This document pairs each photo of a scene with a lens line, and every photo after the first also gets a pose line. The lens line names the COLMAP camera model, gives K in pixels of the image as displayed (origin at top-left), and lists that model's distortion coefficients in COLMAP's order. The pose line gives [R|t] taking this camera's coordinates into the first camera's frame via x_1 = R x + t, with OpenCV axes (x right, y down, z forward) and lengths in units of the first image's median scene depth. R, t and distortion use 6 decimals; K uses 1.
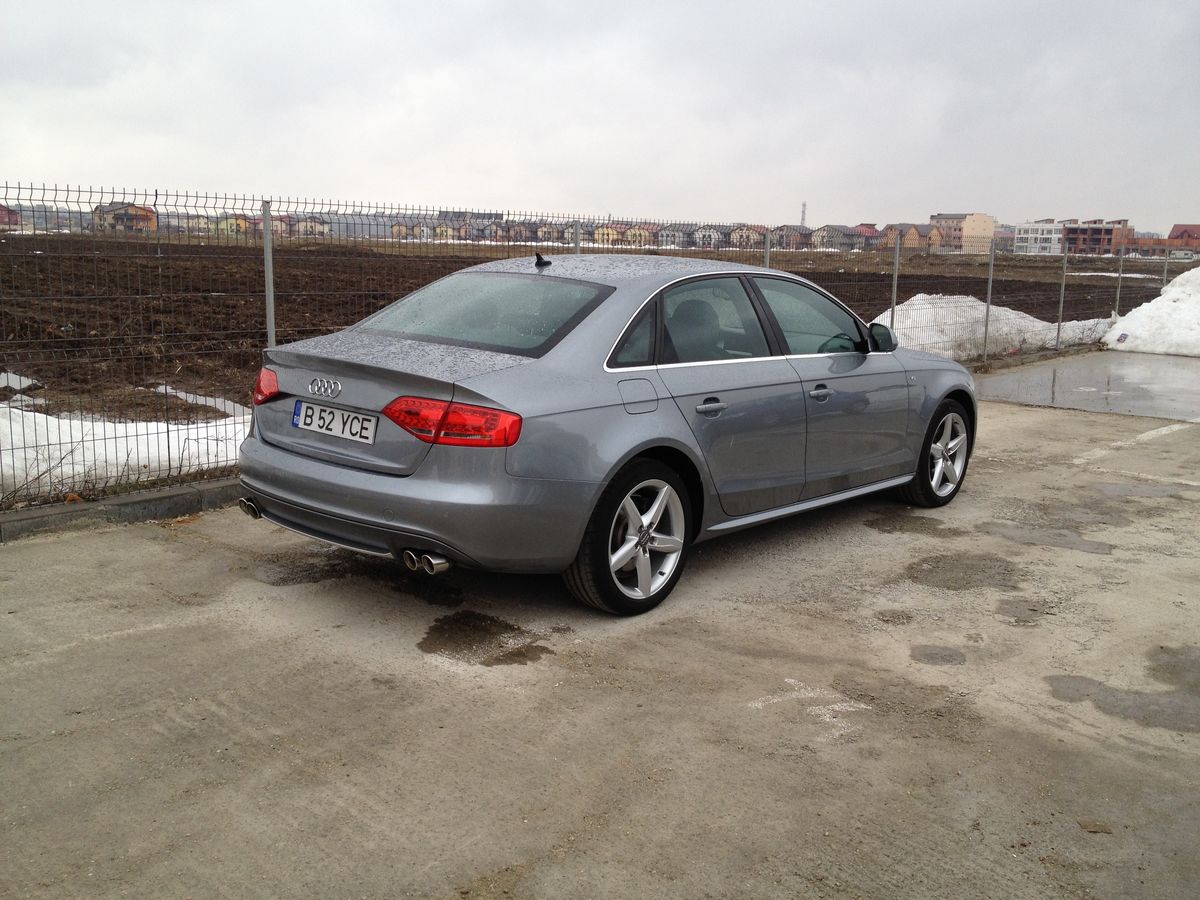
lens RADIAL K [[1111.2, 0, 600.0], [0, 1111.2, 450.0], [0, 0, 1]] dist [0.141420, -0.302497]
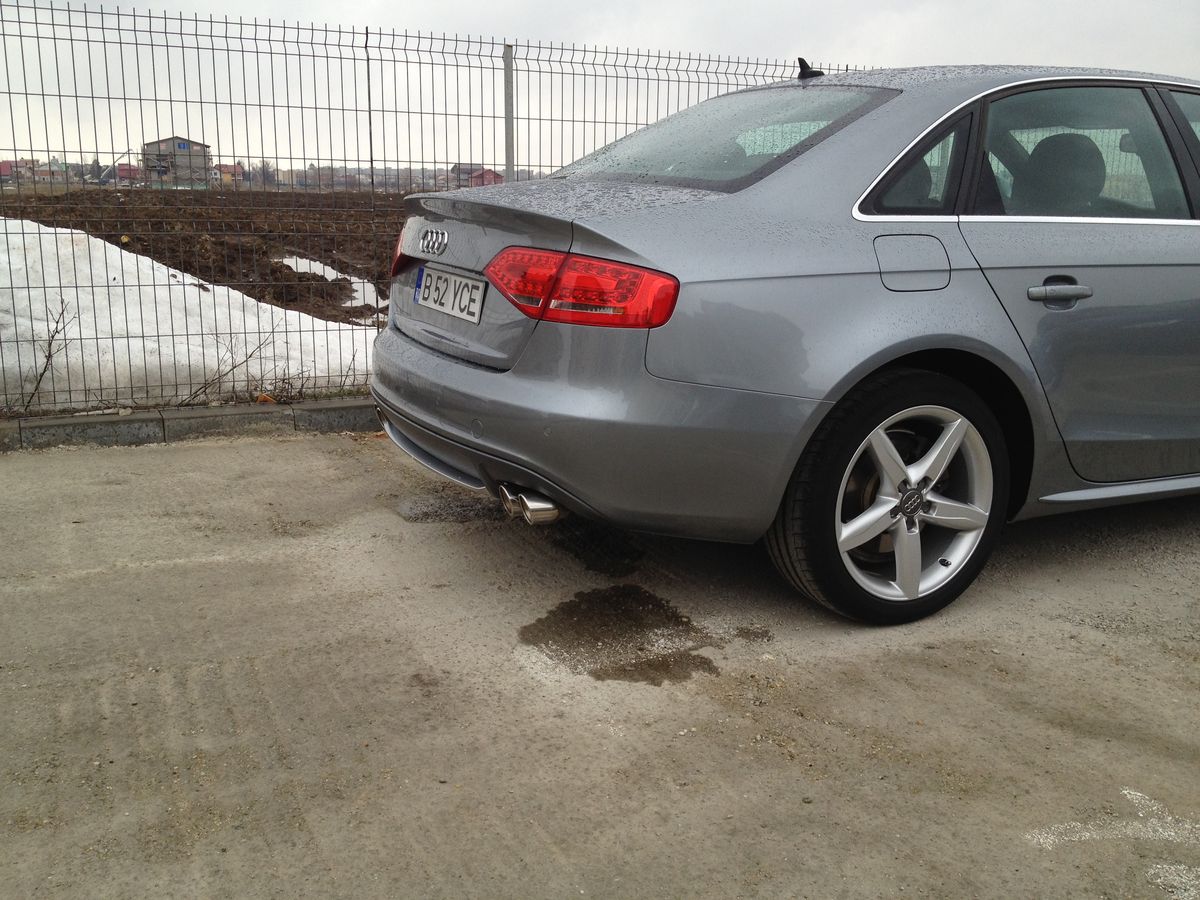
lens RADIAL K [[1111.2, 0, 600.0], [0, 1111.2, 450.0], [0, 0, 1]] dist [0.141420, -0.302497]
pose [[0.926018, 0.070695, -0.370800, 0.106561], [-0.056738, 0.997214, 0.048428, 0.030836], [0.373190, -0.023806, 0.927449, 0.369257]]
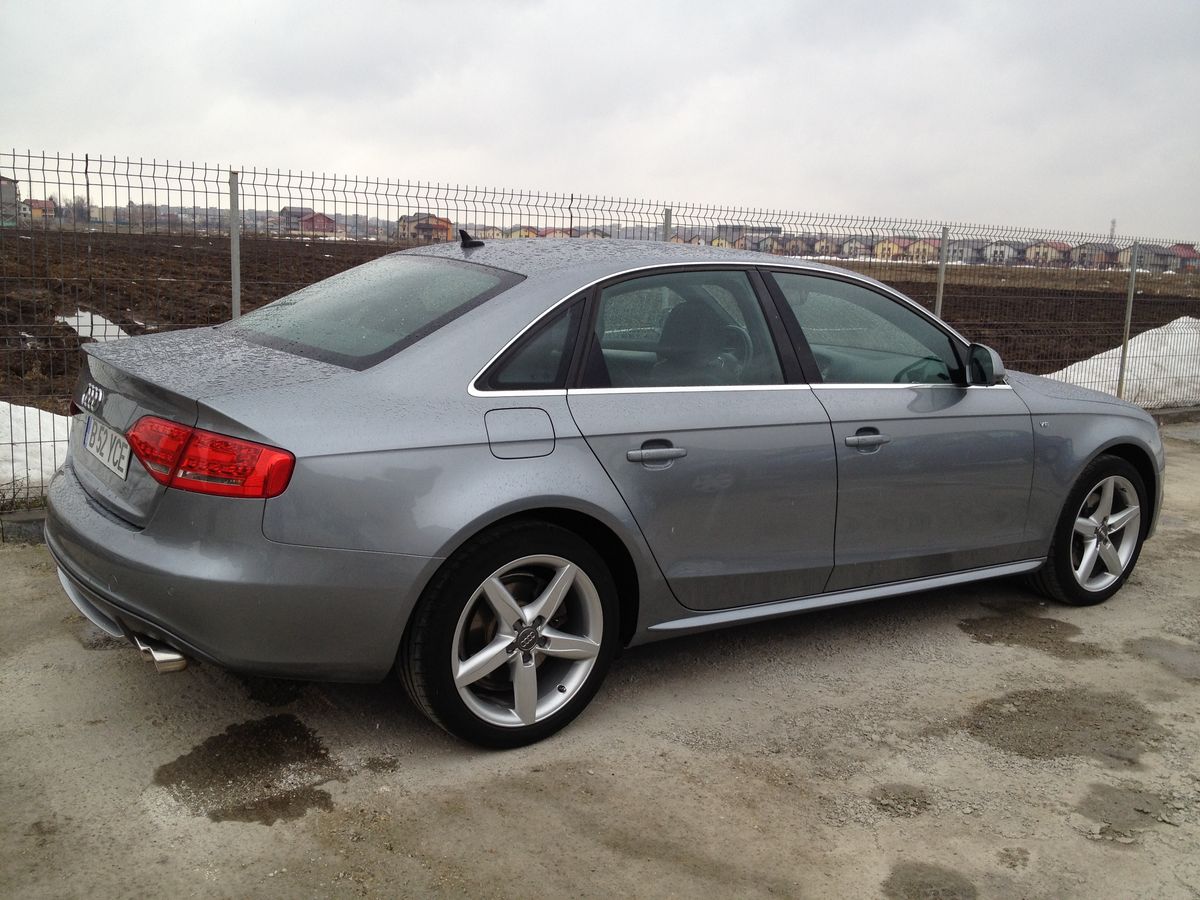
lens RADIAL K [[1107.3, 0, 597.1], [0, 1107.3, 446.3], [0, 0, 1]] dist [0.137927, -0.291790]
pose [[0.969987, 0.060609, -0.235482, 0.235358], [-0.063886, 0.997937, -0.006308, -0.037781], [0.234614, 0.021162, 0.971858, 0.336313]]
